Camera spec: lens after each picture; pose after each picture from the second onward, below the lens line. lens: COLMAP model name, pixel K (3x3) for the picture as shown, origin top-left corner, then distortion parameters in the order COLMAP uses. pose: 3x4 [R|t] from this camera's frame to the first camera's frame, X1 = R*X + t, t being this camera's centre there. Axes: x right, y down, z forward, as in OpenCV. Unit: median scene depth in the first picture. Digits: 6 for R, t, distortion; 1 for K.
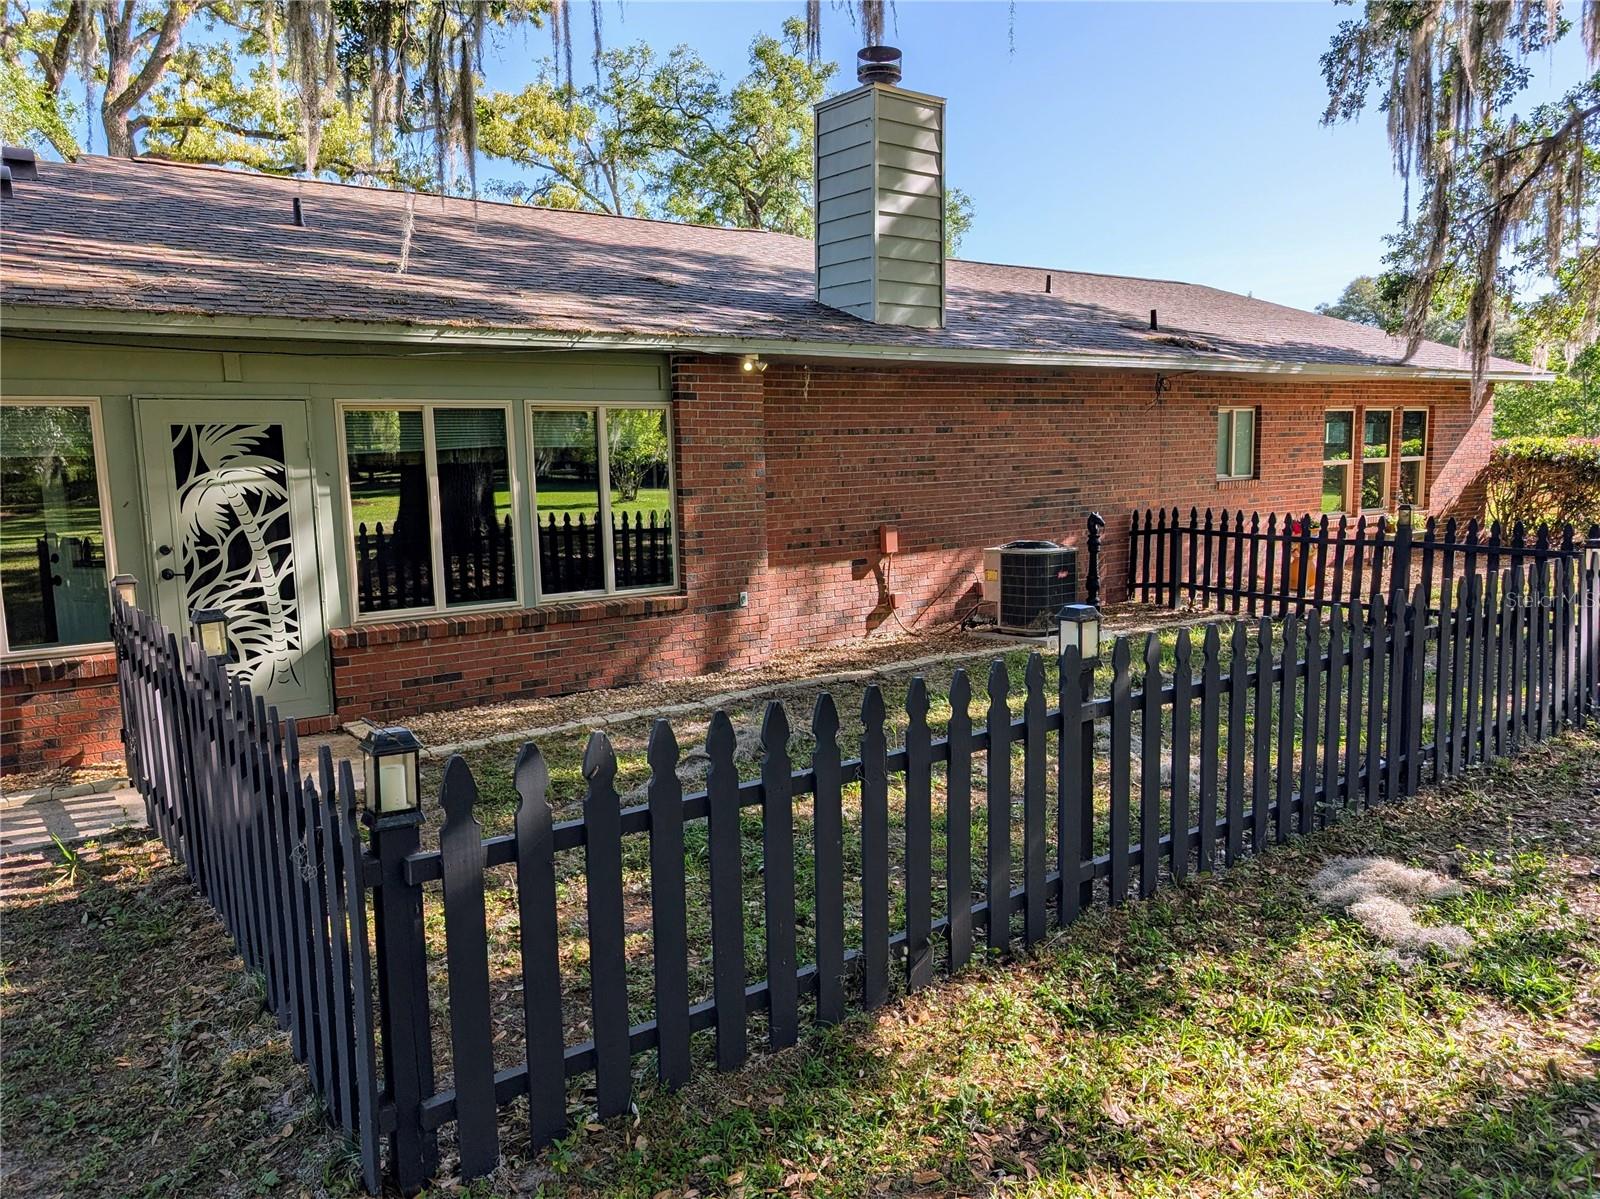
lens RADIAL K [[1145.5, 0, 802.1], [0, 1145.5, 585.9], [0, 0, 1]] dist [0.033847, -0.019698]
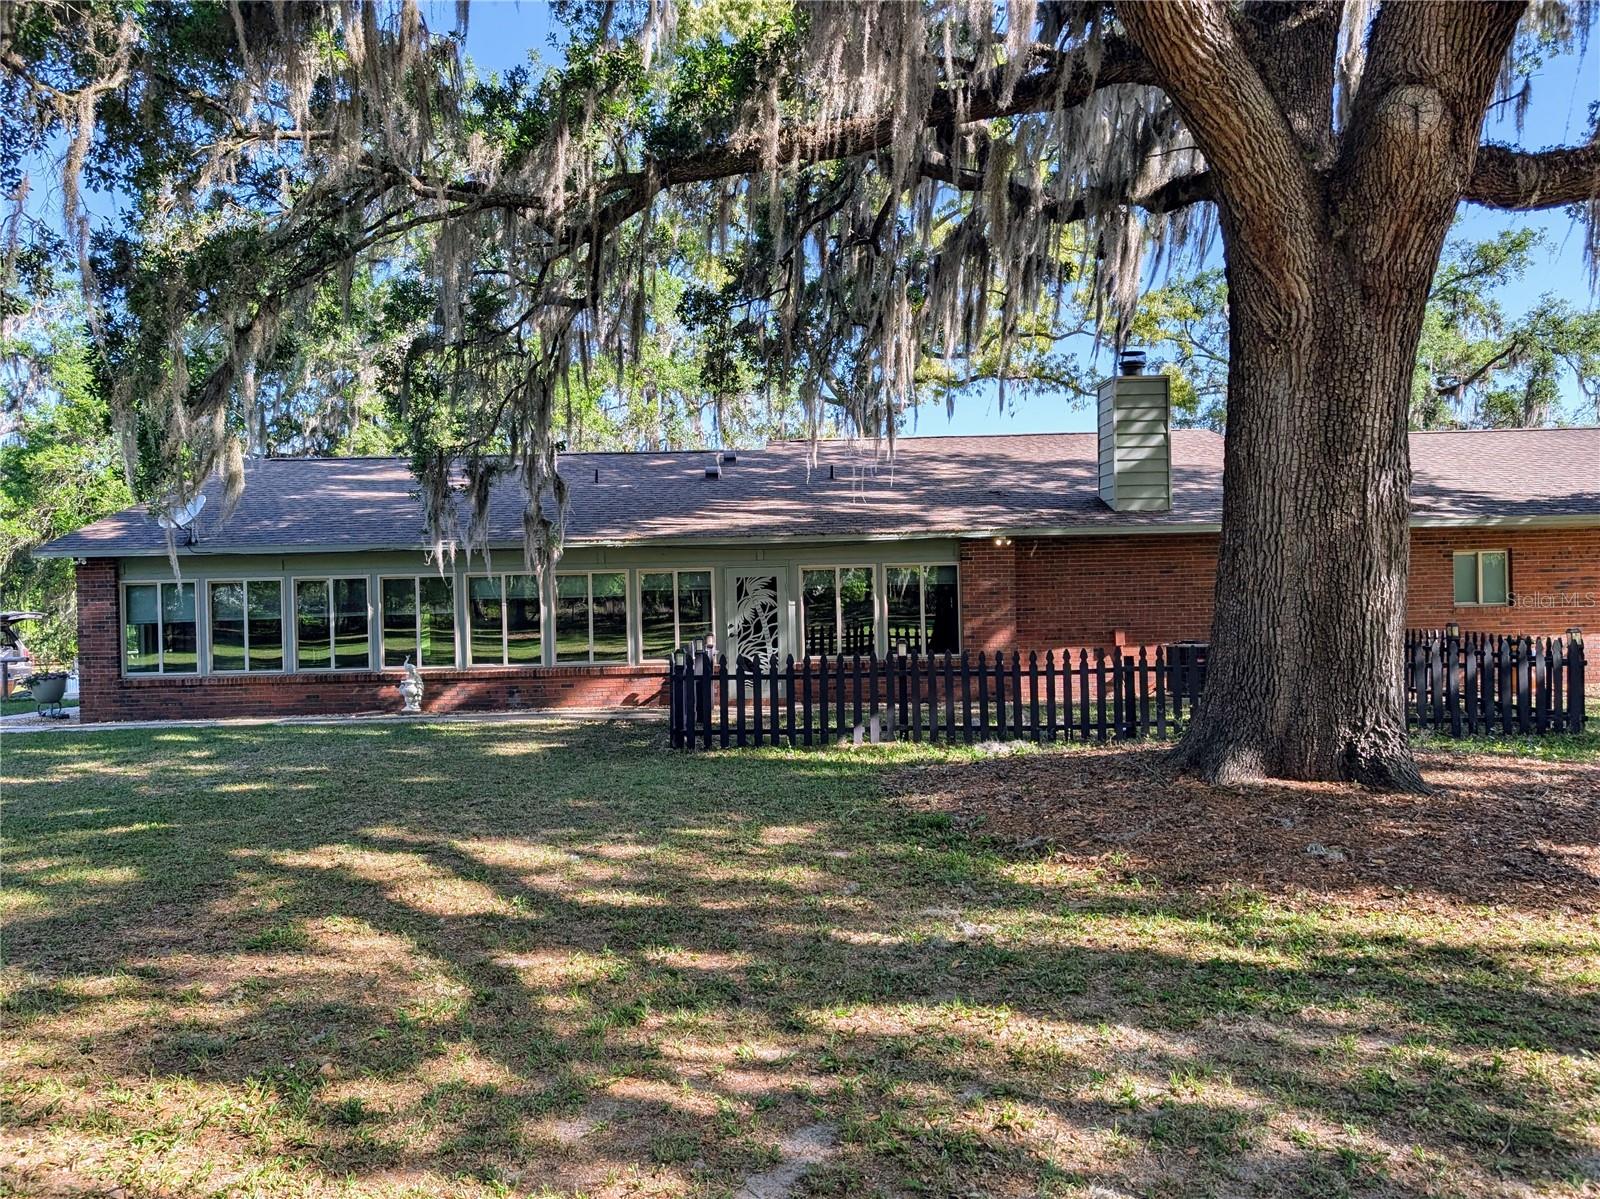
lens RADIAL K [[1145.5, 0, 794.8], [0, 1145.5, 602.1], [0, 0, 1]] dist [0.033847, -0.019698]
pose [[0.824392, -0.000228, -0.566019, 0.963837], [-0.061530, 0.994038, -0.090017, 0.131835], [0.562665, 0.109037, 0.819463, -0.973455]]
